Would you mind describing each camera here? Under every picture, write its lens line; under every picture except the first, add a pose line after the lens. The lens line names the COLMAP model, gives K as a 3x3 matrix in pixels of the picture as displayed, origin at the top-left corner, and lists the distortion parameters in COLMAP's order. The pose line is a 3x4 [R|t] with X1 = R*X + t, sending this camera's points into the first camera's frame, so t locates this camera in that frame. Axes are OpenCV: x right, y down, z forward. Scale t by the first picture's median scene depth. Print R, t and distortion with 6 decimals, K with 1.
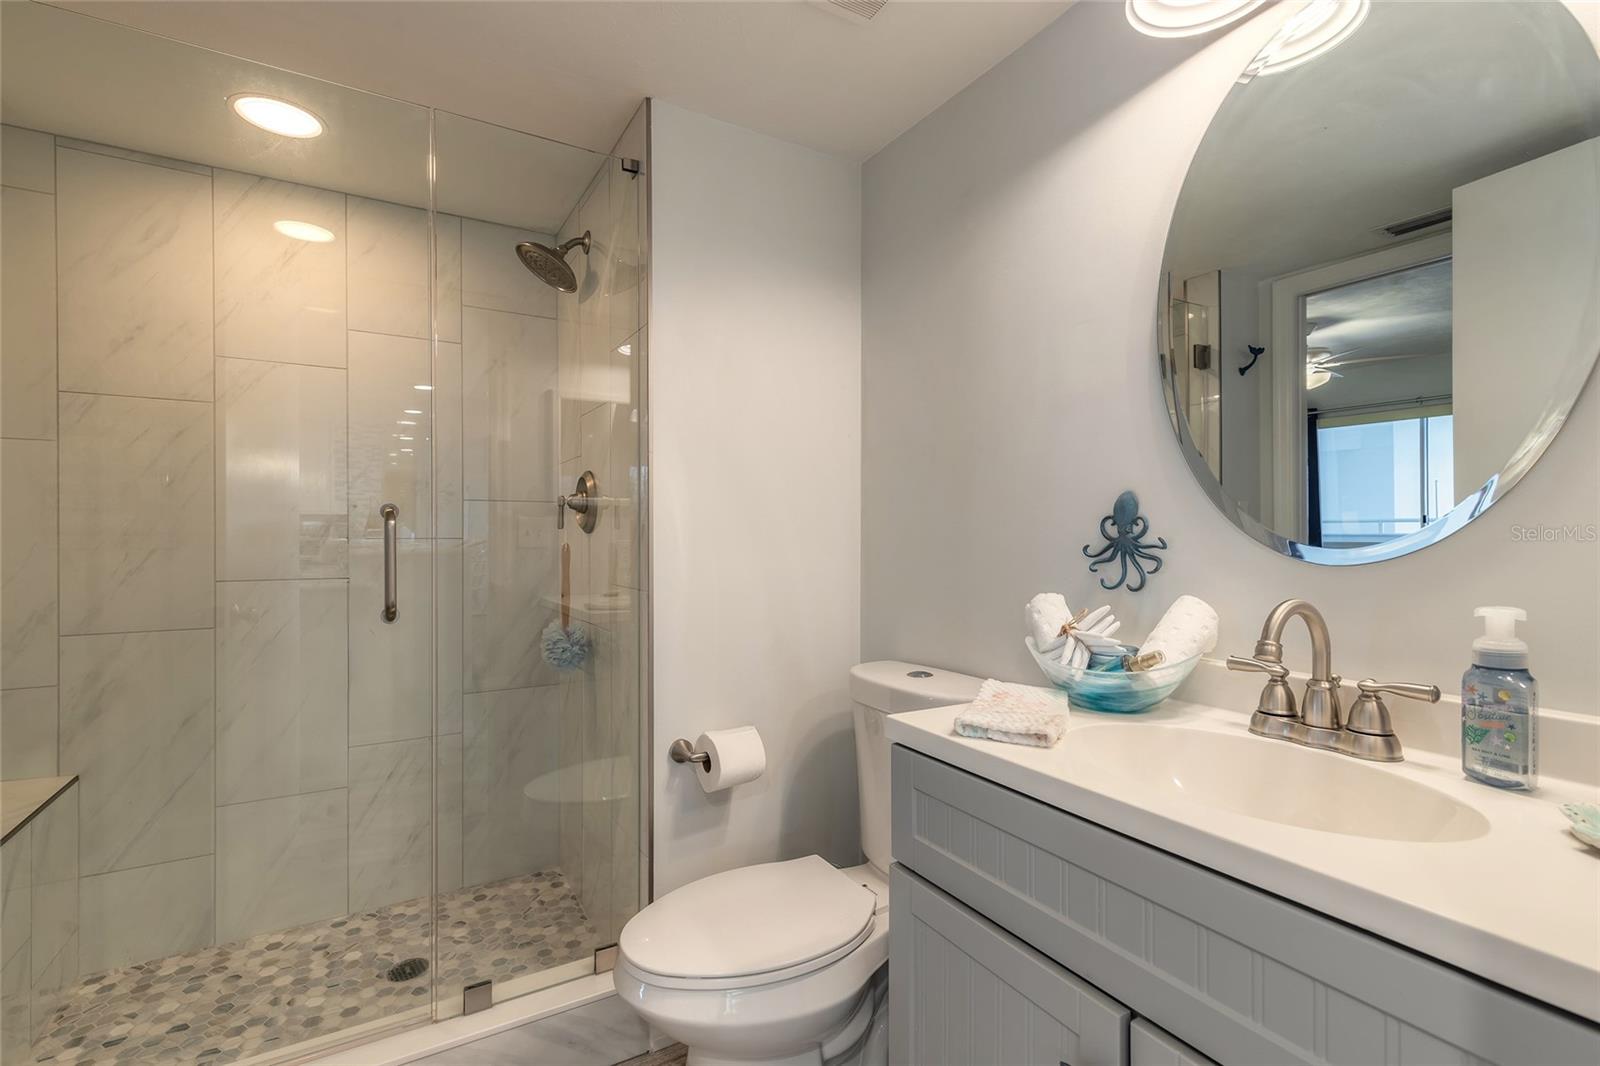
lens RADIAL K [[733.4, 0, 801.2], [0, 733.4, 537.7], [0, 0, 1]] dist [0.003700, 0.000086]
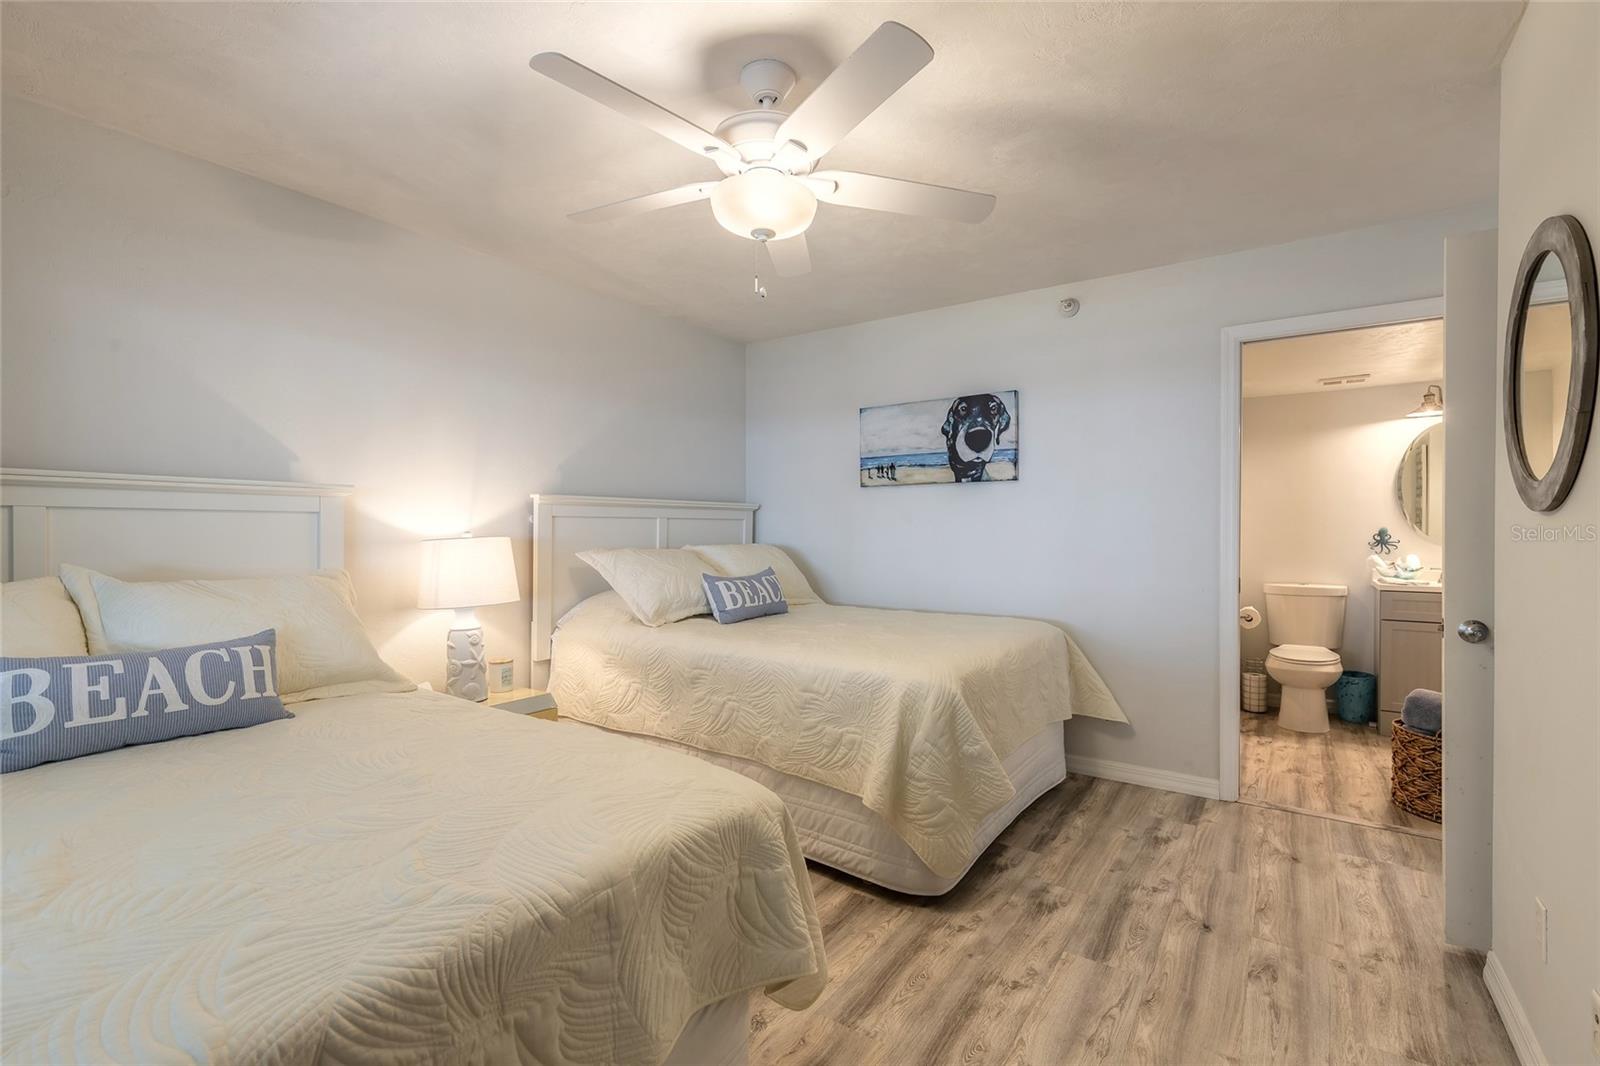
lens RADIAL K [[743.9, 0, 797.1], [0, 743.9, 546.4], [0, 0, 1]] dist [0.025361, -0.000026]
pose [[0.900920, -0.014467, 0.433744, -4.005459], [0.007914, 0.999826, 0.016909, -0.056216], [-0.433913, -0.011801, 0.900878, -1.201755]]
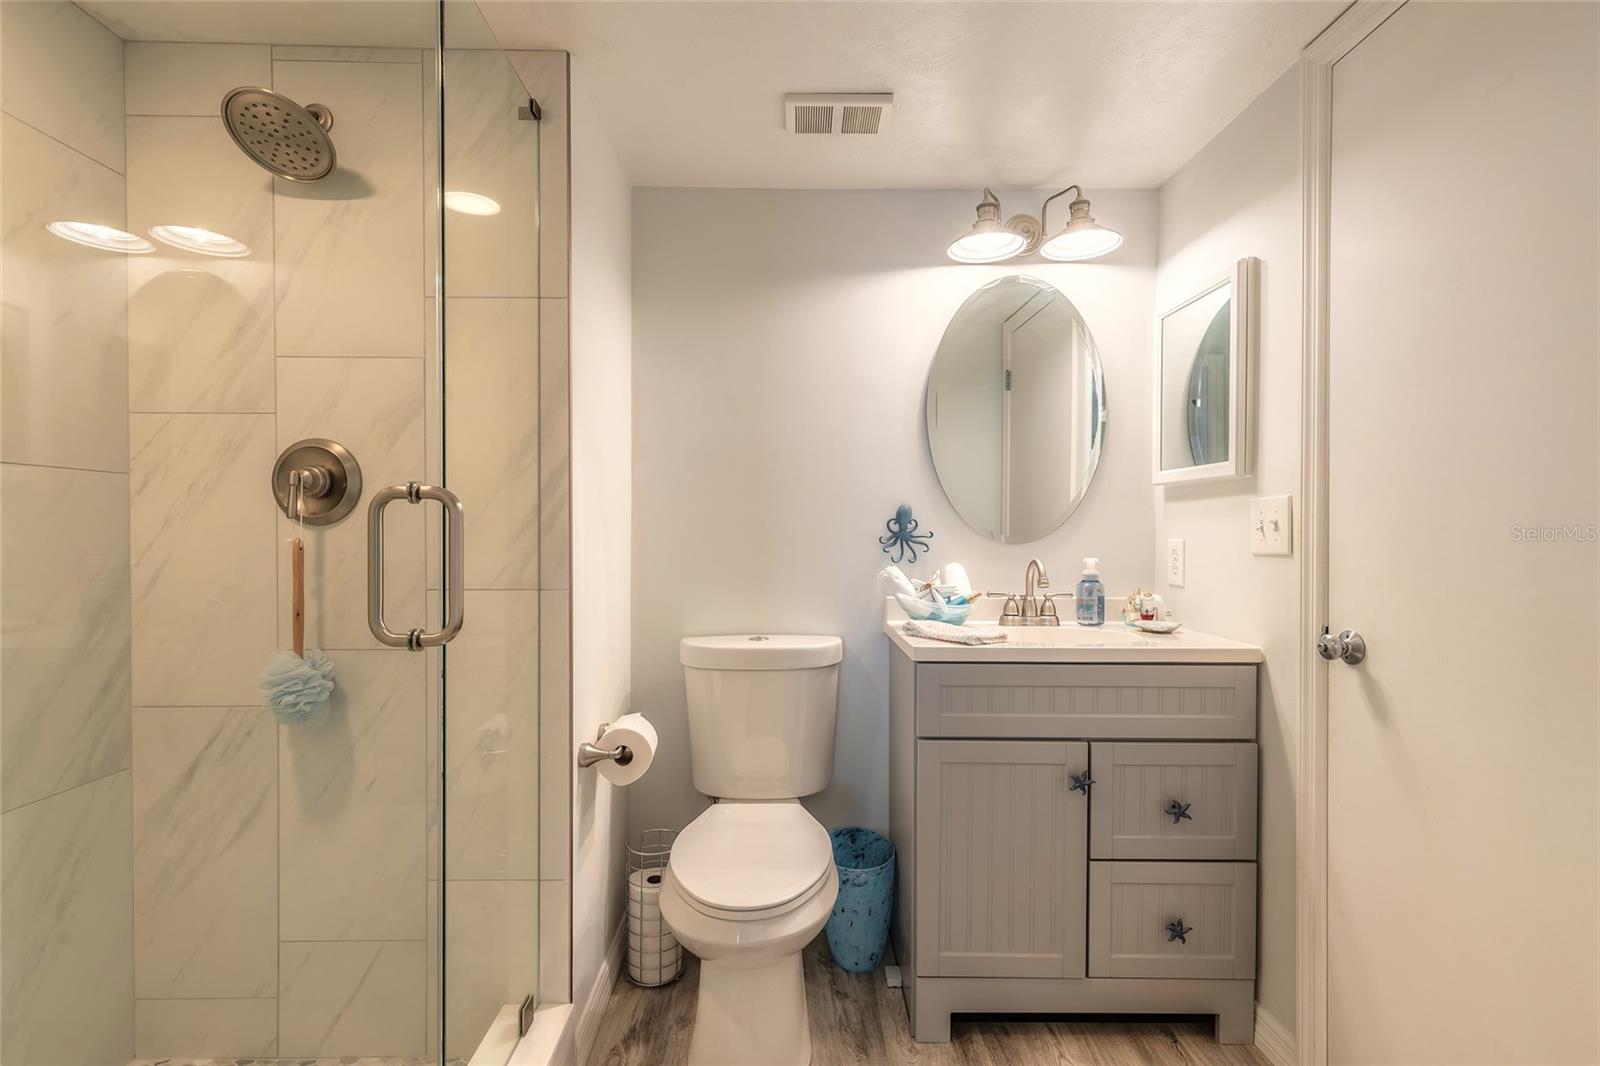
lens RADIAL K [[703.5, 0, 800.0], [0, 703.5, 533.0], [0, 0, 1]] dist [-0.000665, -0.000129]
pose [[0.492574, -0.002573, 0.870267, -1.109608], [-0.000945, 0.999993, 0.003492, -0.001628], [-0.870270, -0.002543, 0.492568, 0.415588]]
